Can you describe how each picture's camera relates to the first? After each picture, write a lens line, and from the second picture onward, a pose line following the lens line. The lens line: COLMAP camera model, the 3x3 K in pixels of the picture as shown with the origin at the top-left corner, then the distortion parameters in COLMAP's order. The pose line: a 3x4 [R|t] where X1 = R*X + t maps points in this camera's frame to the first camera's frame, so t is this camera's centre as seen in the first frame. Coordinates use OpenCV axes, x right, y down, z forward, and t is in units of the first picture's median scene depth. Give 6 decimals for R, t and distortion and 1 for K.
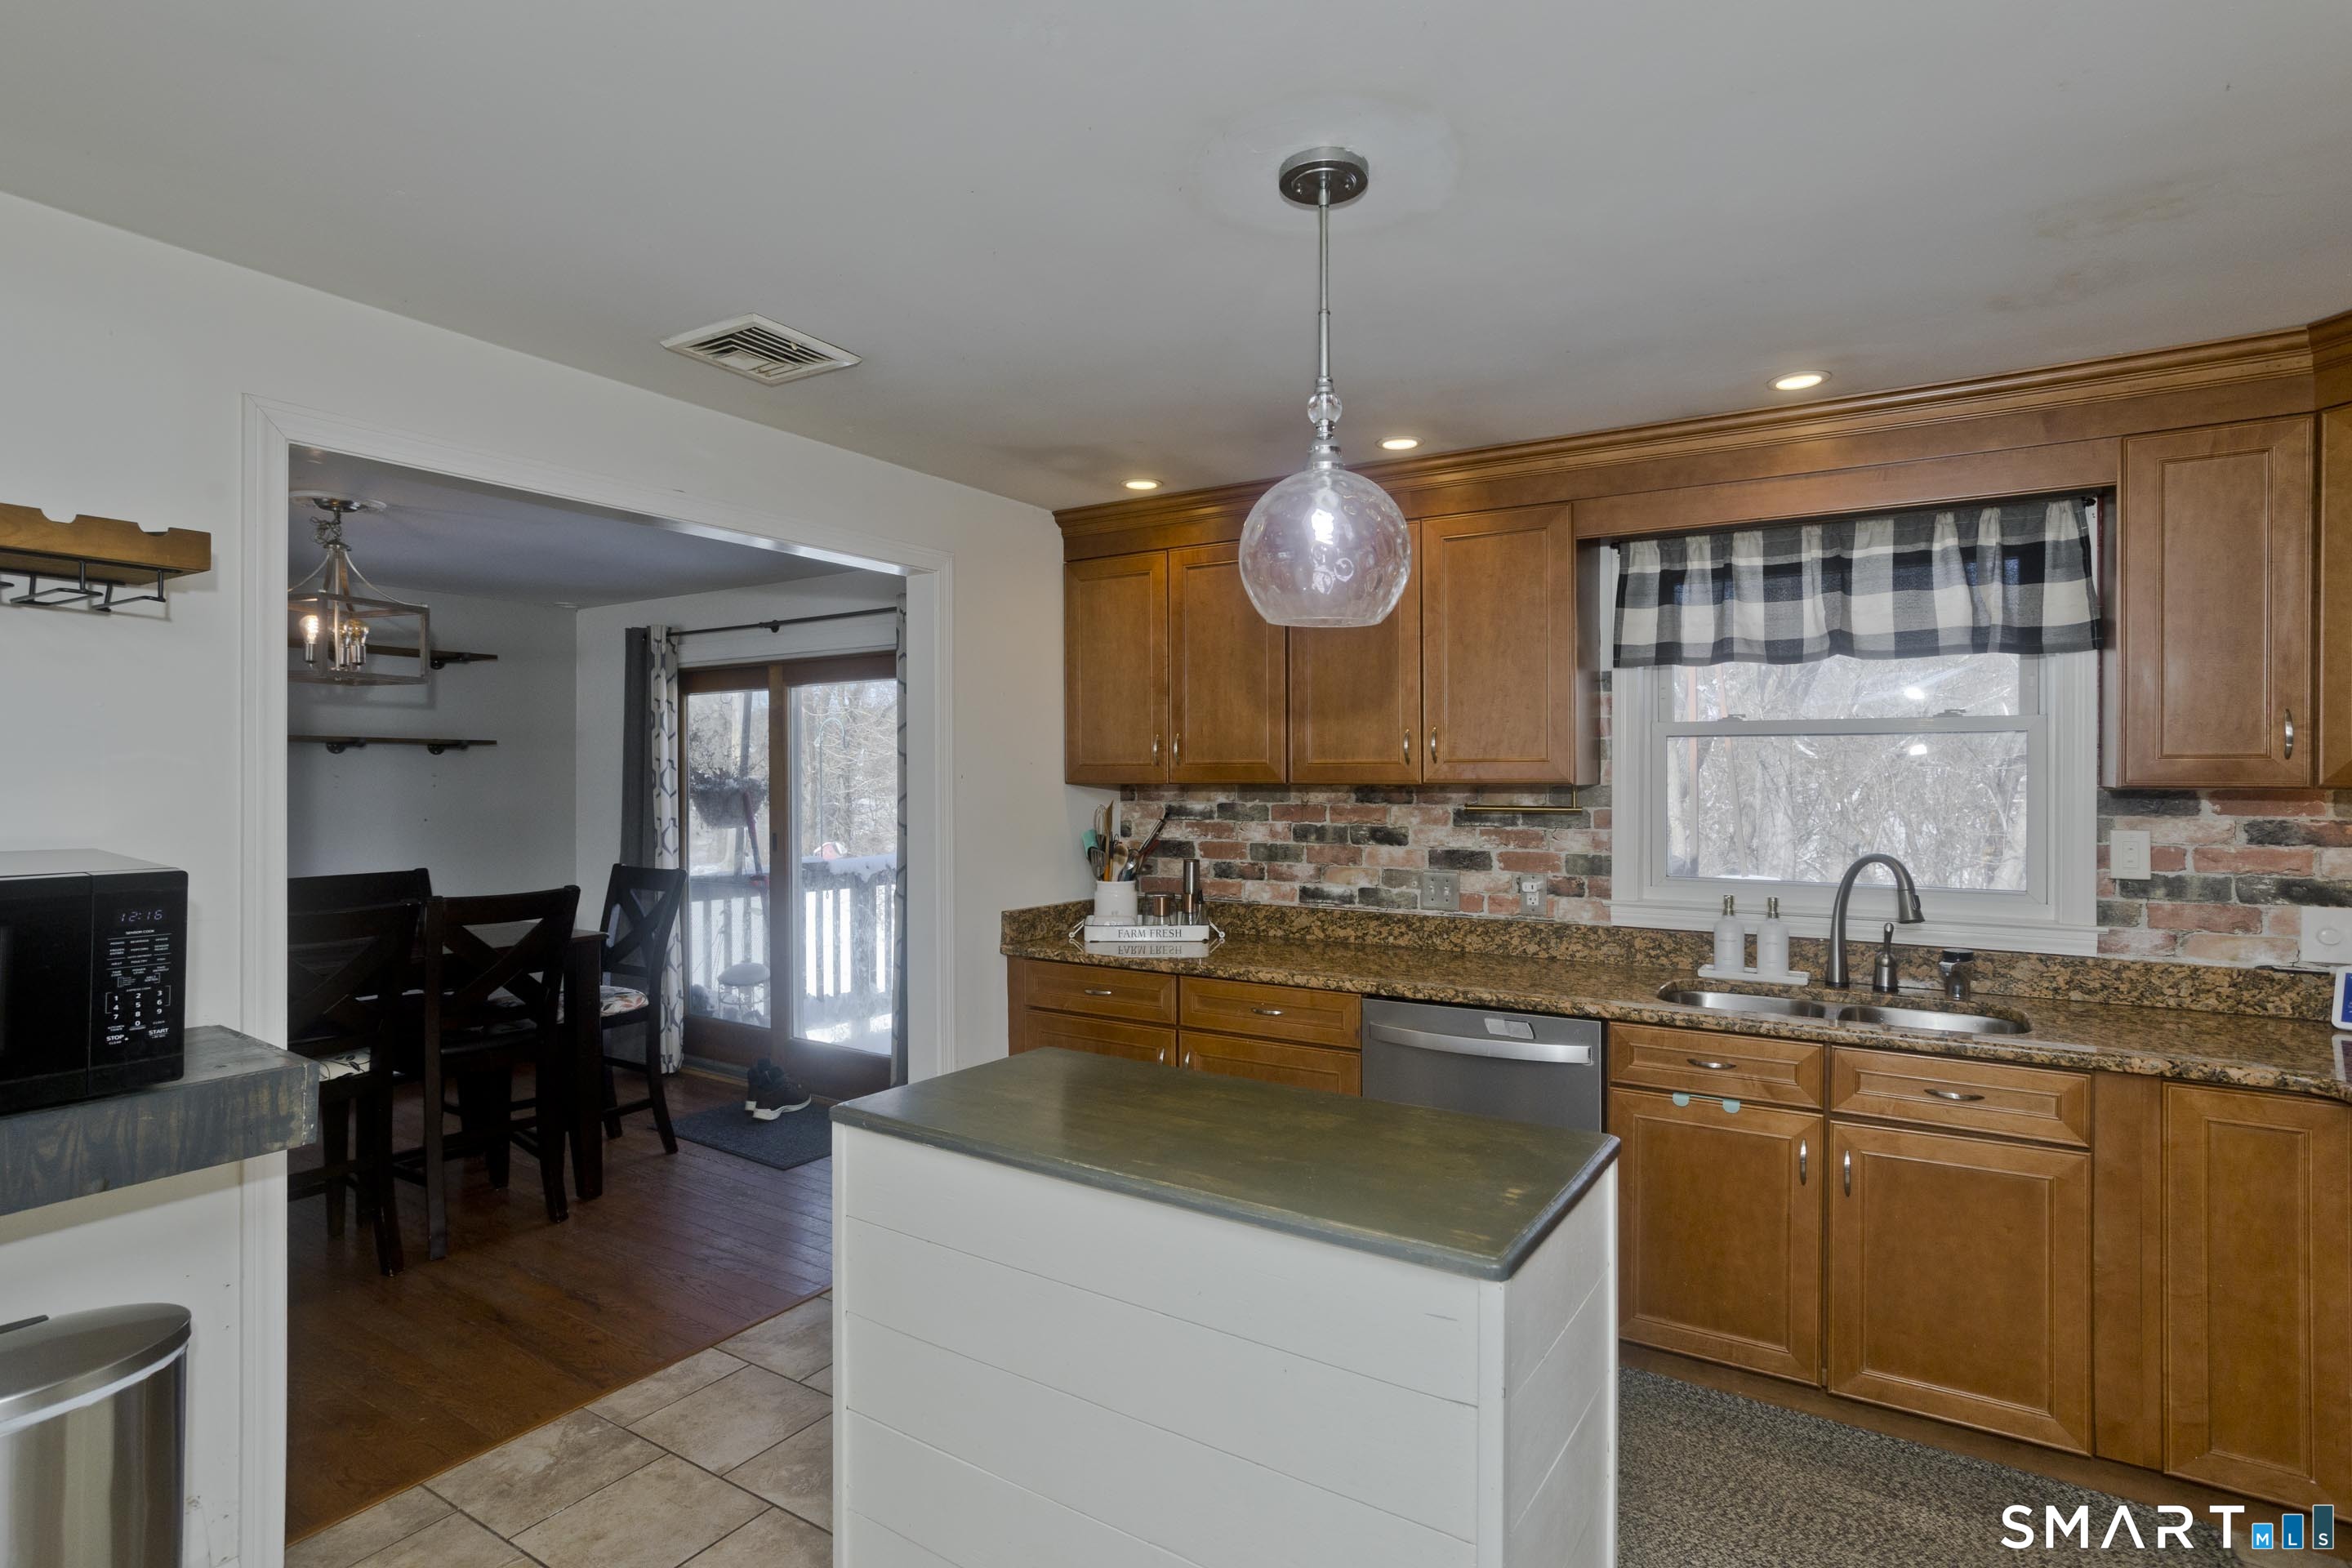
lens RADIAL K [[1177.6, 0, 1178.7], [0, 1177.6, 749.2], [0, 0, 1]] dist [-0.053770, 0.036428]
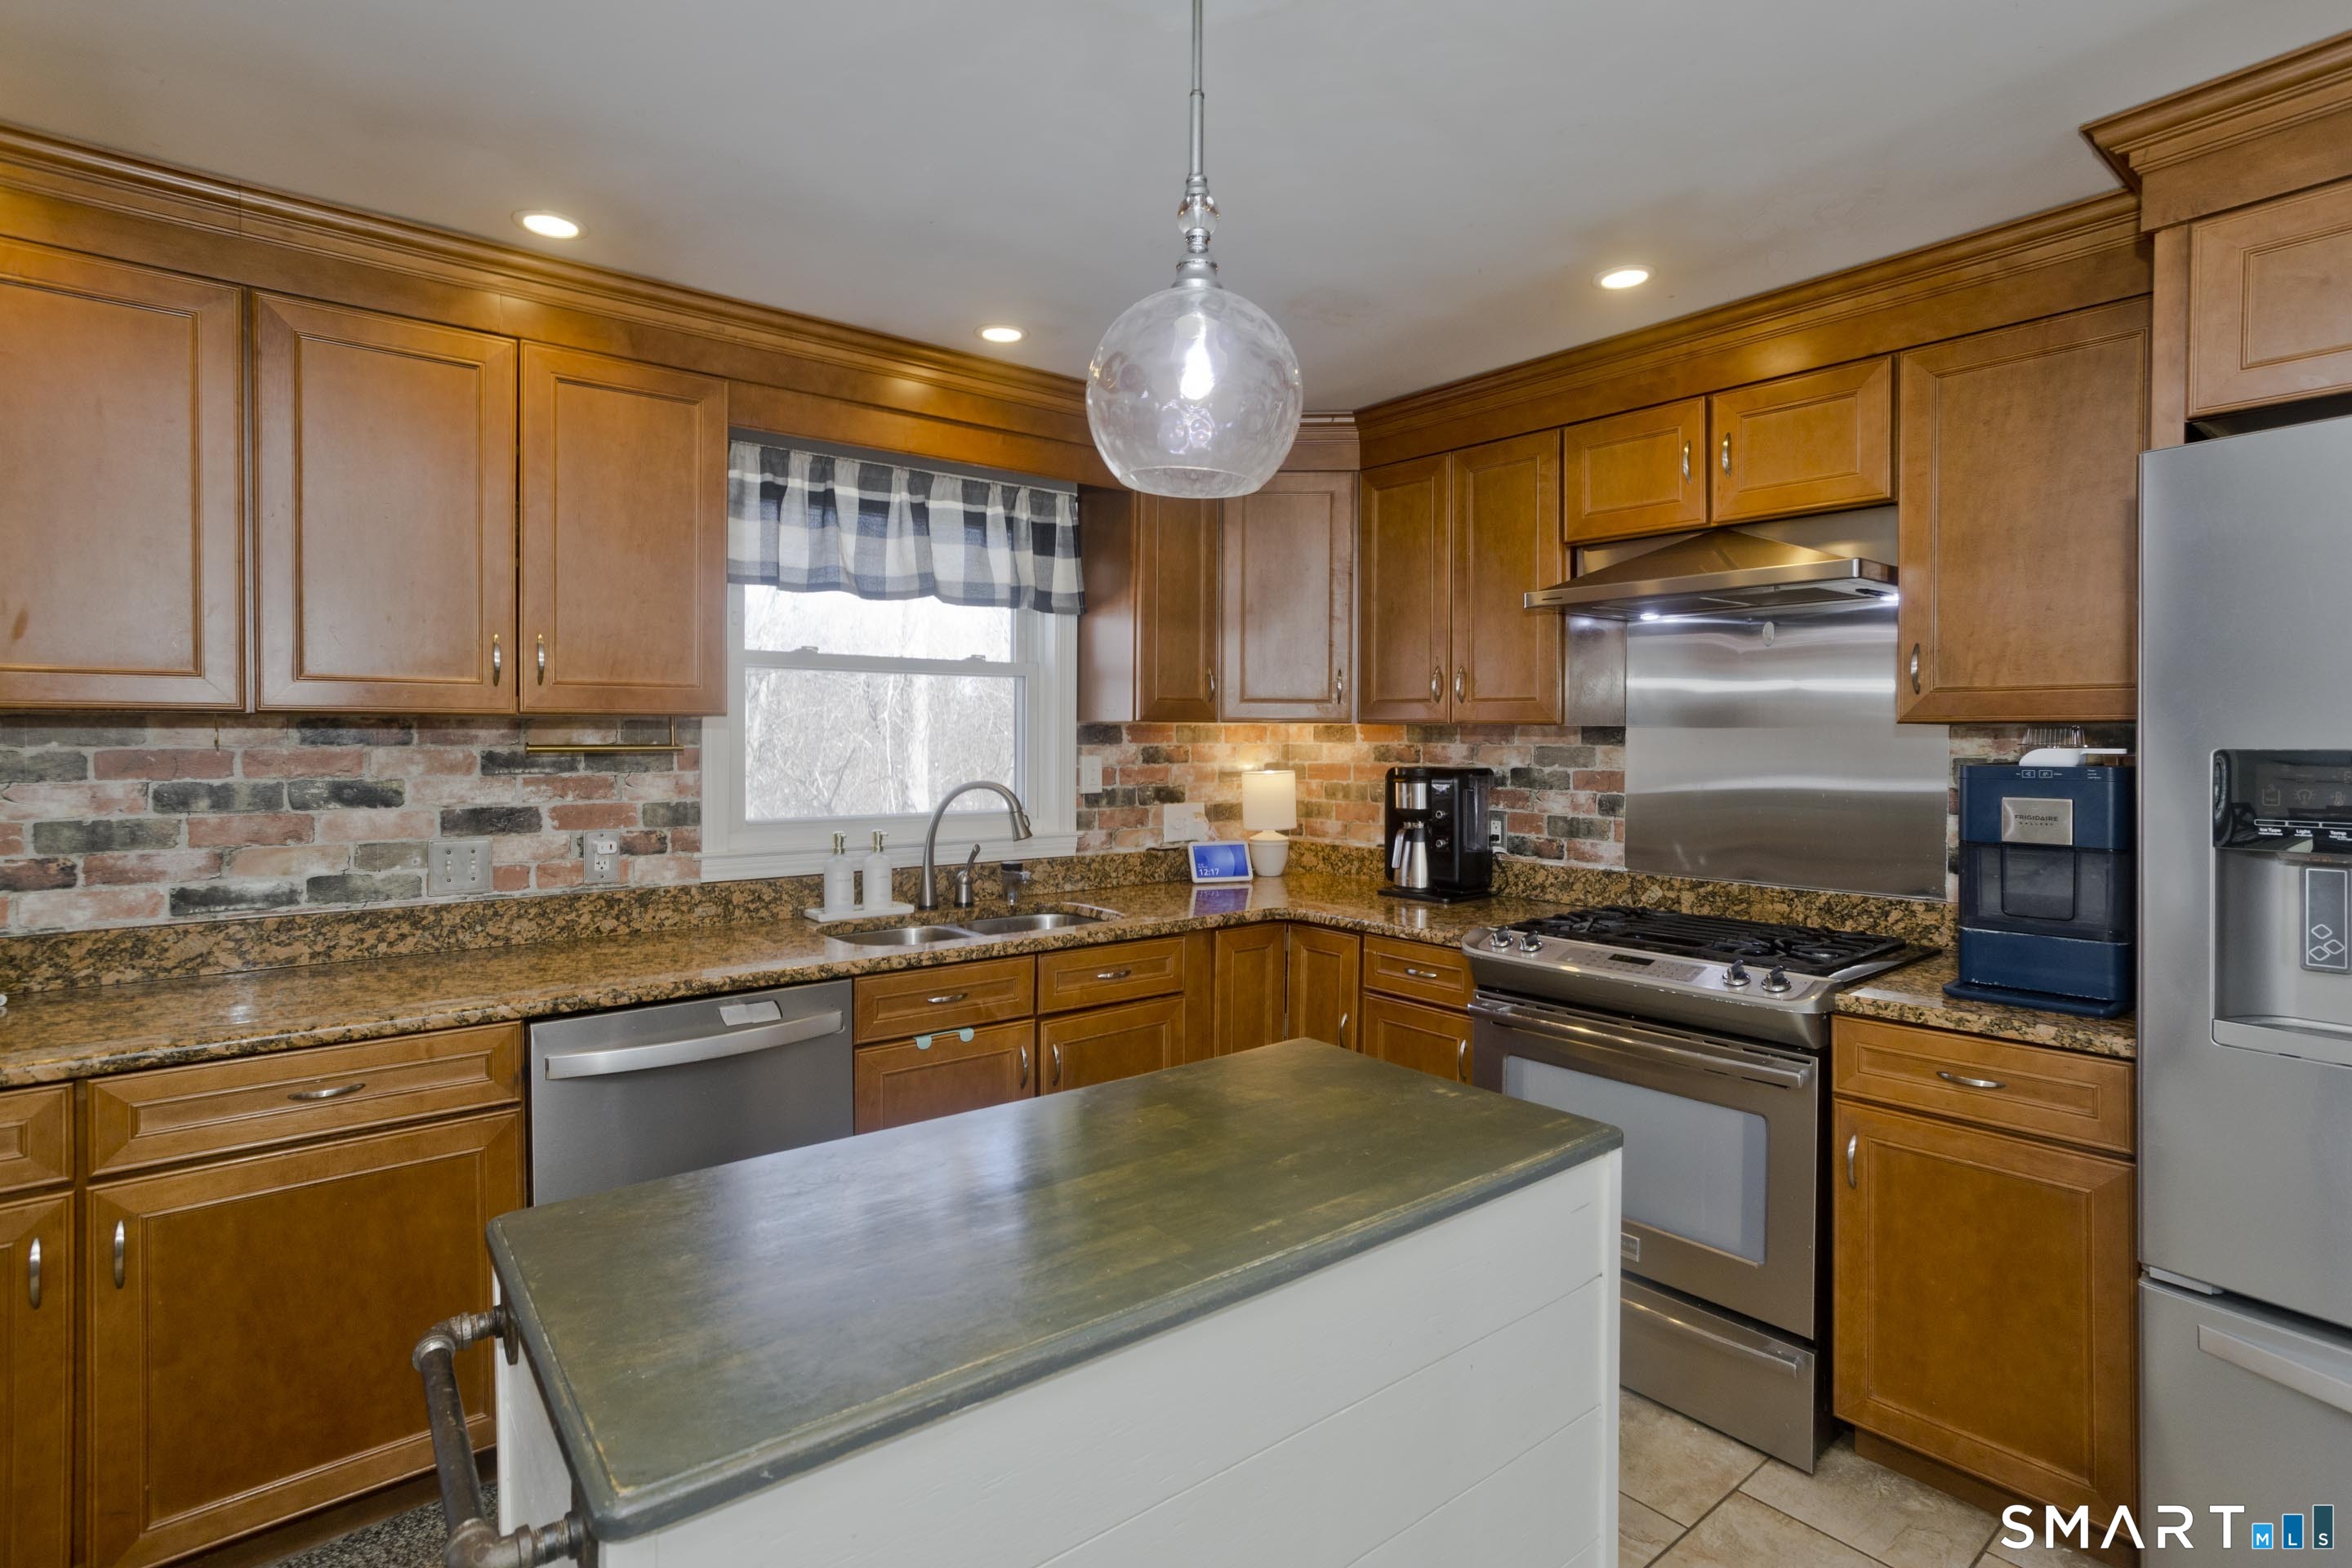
lens RADIAL K [[1177.6, 0, 1178.7], [0, 1177.6, 749.2], [0, 0, 1]] dist [-0.053770, 0.036428]
pose [[0.308670, -0.011041, 0.951105, -0.338548], [-0.023440, 0.999541, 0.019211, 0.028159], [-0.950880, -0.028224, 0.308269, 0.405479]]
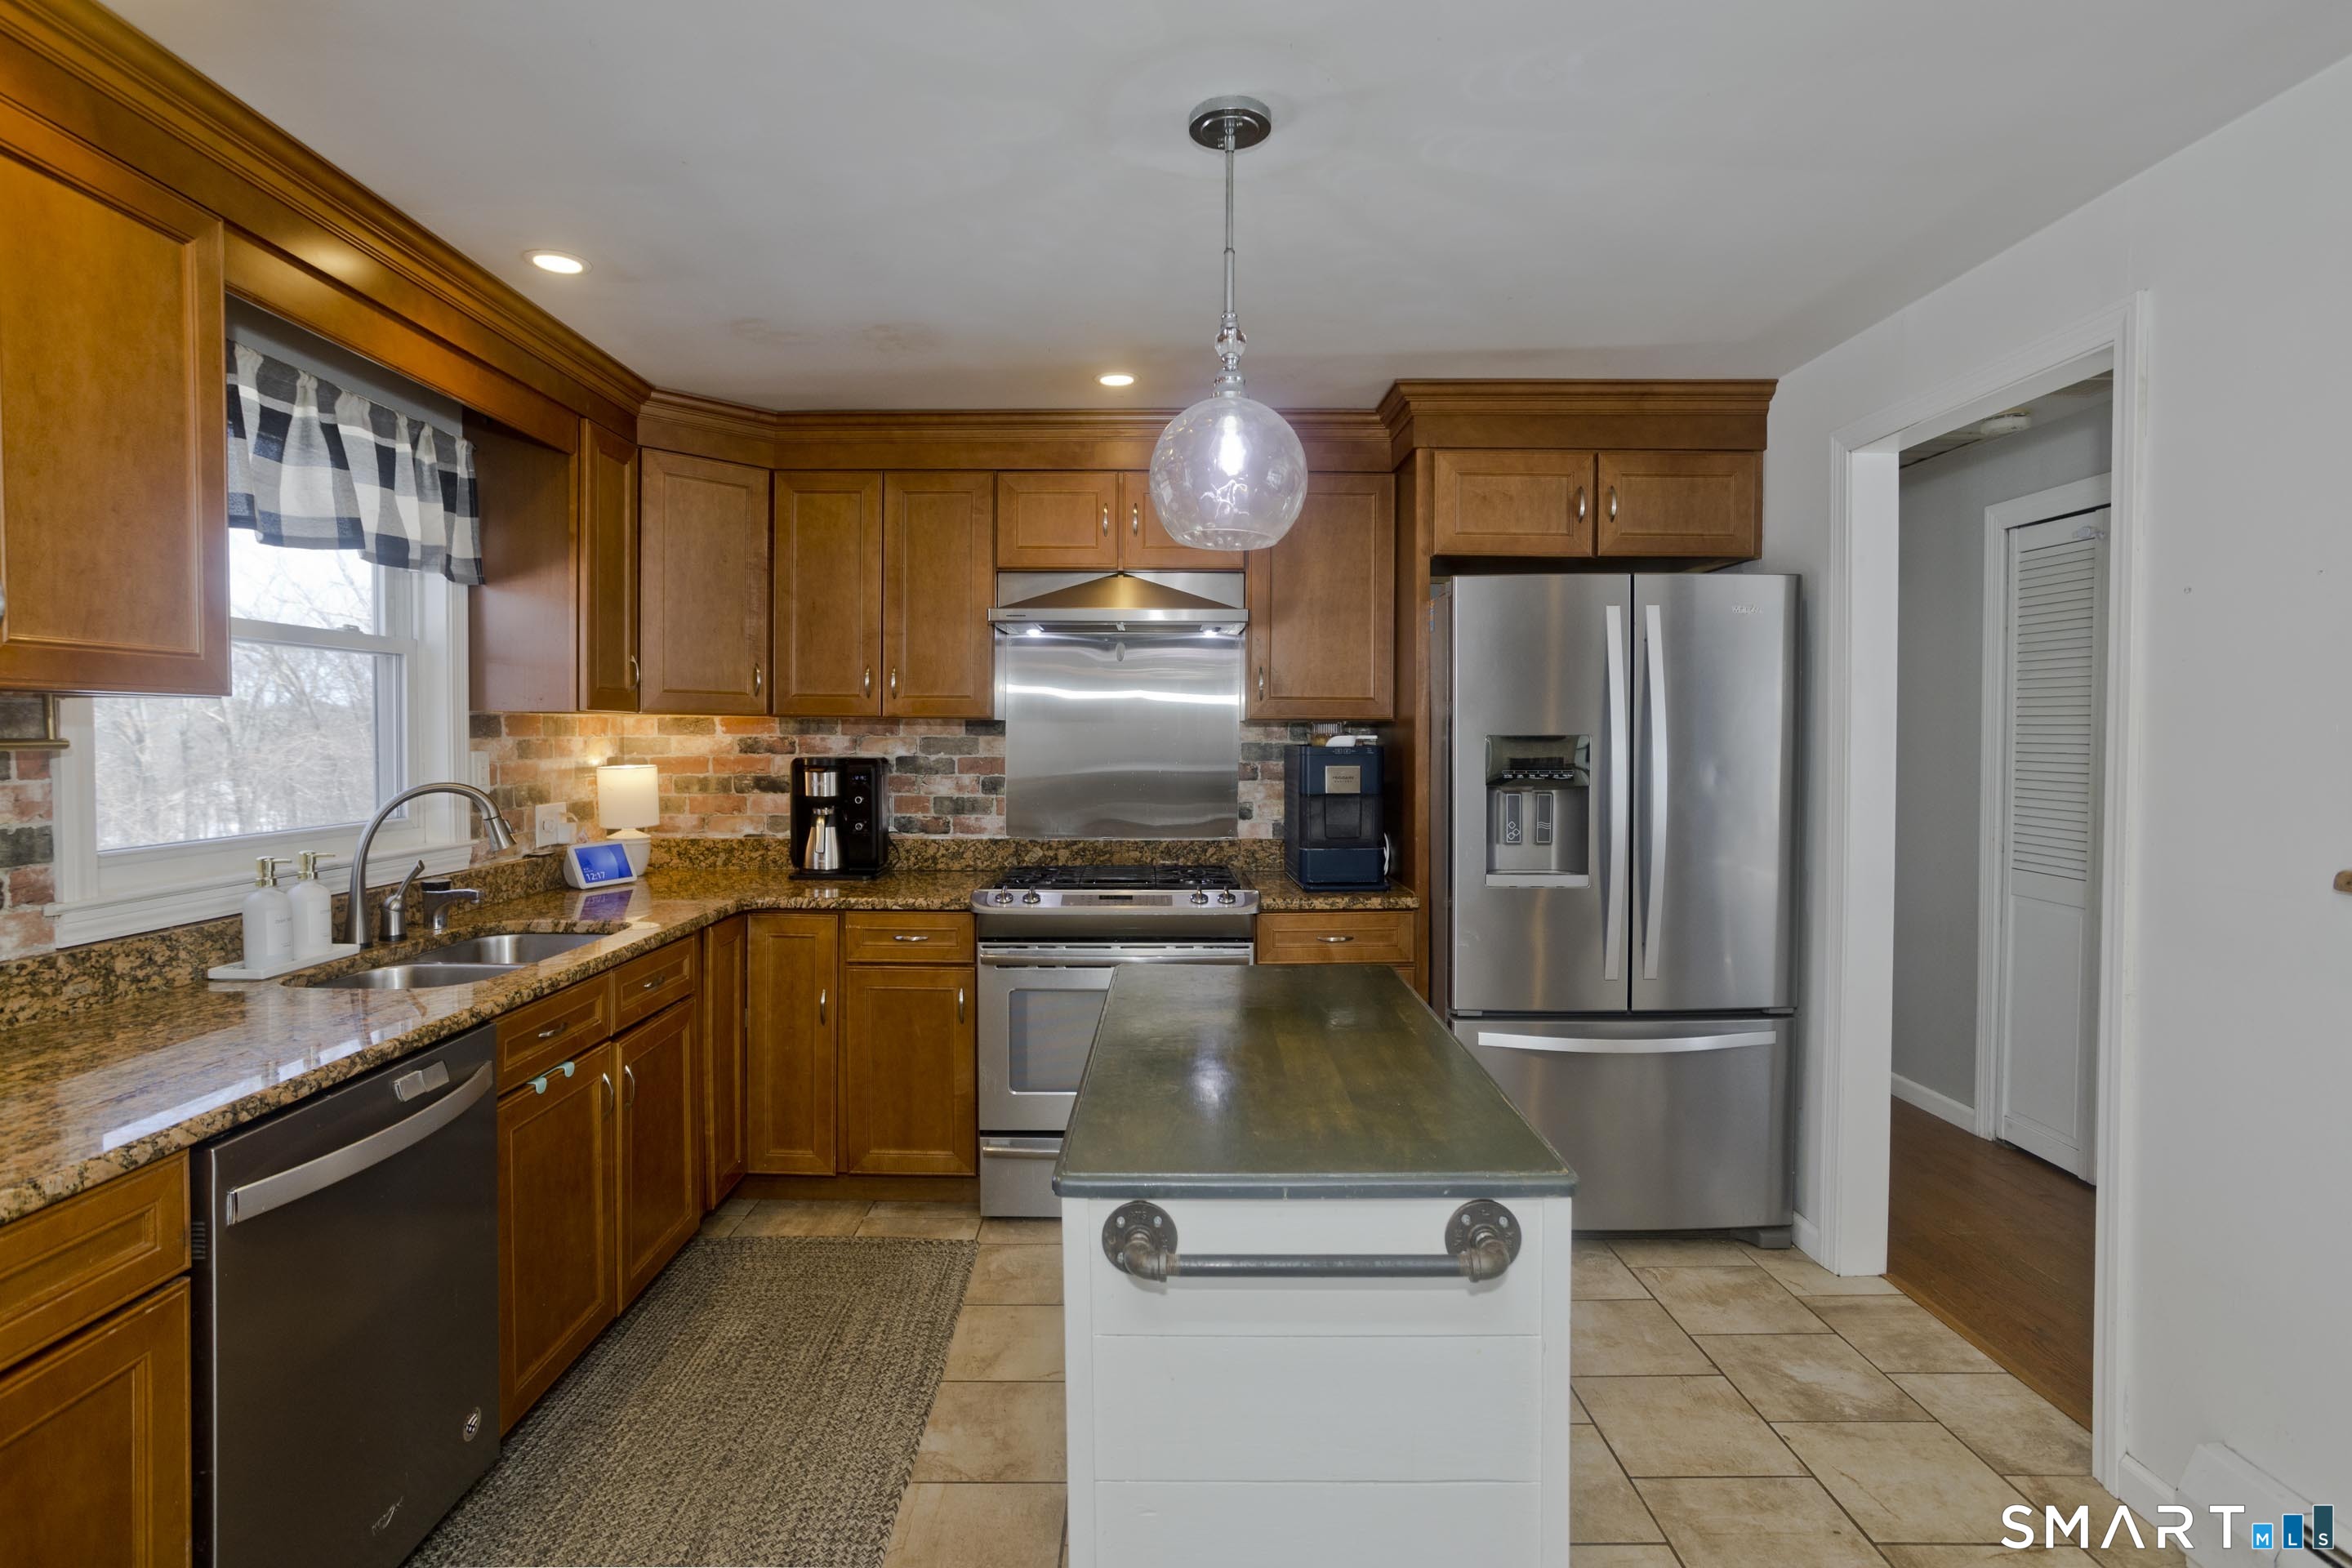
lens RADIAL K [[1177.6, 0, 1178.7], [0, 1177.6, 749.2], [0, 0, 1]] dist [-0.053770, 0.036428]
pose [[-0.551546, -0.013368, 0.834037, -0.396304], [-0.020894, 0.999779, 0.002207, 0.042047], [-0.833883, -0.016209, -0.551703, 0.862239]]
